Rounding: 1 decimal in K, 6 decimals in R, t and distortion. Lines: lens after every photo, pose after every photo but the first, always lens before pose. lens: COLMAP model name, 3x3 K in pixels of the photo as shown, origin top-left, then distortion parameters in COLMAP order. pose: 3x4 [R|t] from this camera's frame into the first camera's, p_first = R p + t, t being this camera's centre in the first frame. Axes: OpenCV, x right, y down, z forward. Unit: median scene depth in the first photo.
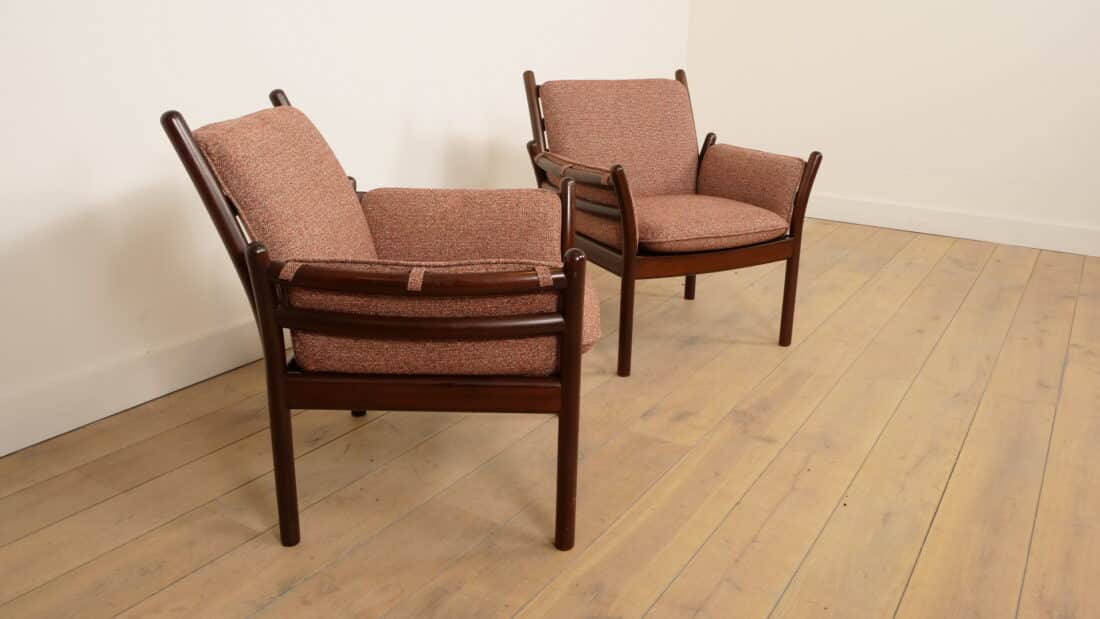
lens RADIAL K [[872.7, 0, 550.0], [0, 872.7, 309.5], [0, 0, 1]] dist [-0.010202, -0.002927]
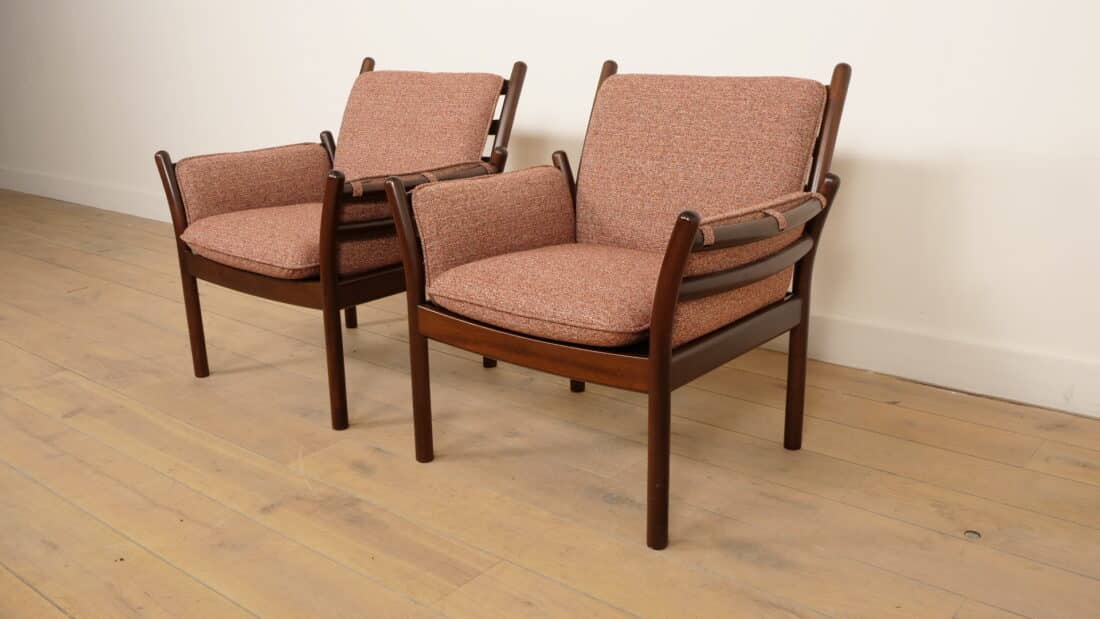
lens RADIAL K [[959.3, 0, 550.0], [0, 959.3, 309.5], [0, 0, 1]] dist [-0.005643, 0.005240]
pose [[-0.123116, 0.264391, -0.956525, 1.028521], [-0.294238, 0.910792, 0.289623, -0.352870], [0.947769, 0.317103, -0.034340, 1.241397]]
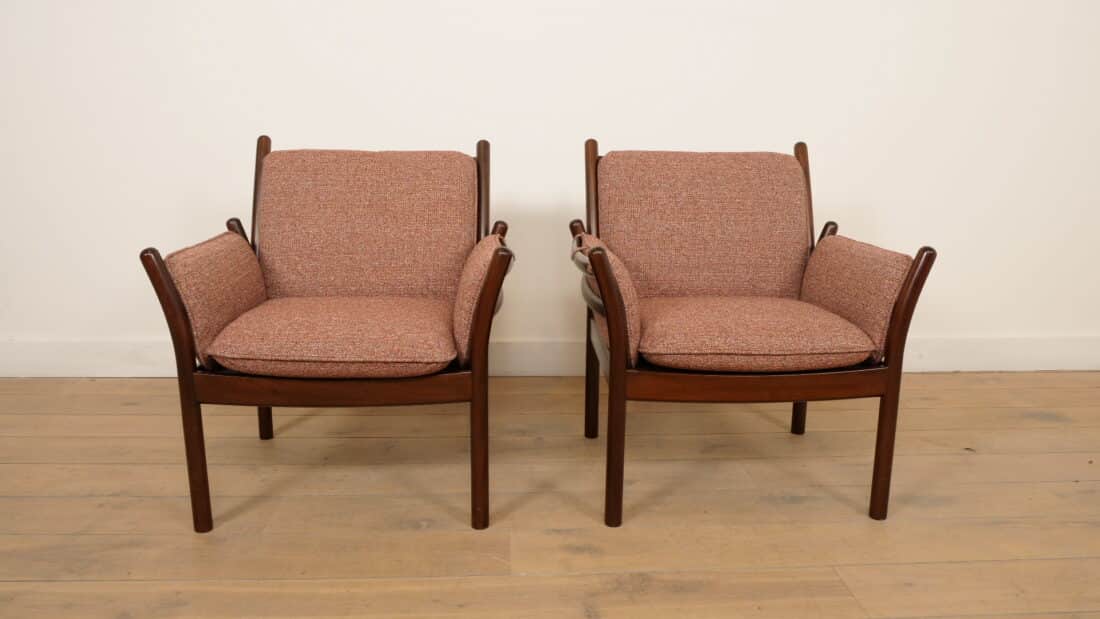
lens RADIAL K [[822.7, 0, 550.0], [0, 822.7, 309.5], [0, 0, 1]] dist [-0.020756, 0.000116]
pose [[0.579707, 0.165322, -0.797877, 0.747704], [-0.254195, 0.967026, 0.015682, -0.099727], [0.774160, 0.193725, 0.602616, 0.523122]]
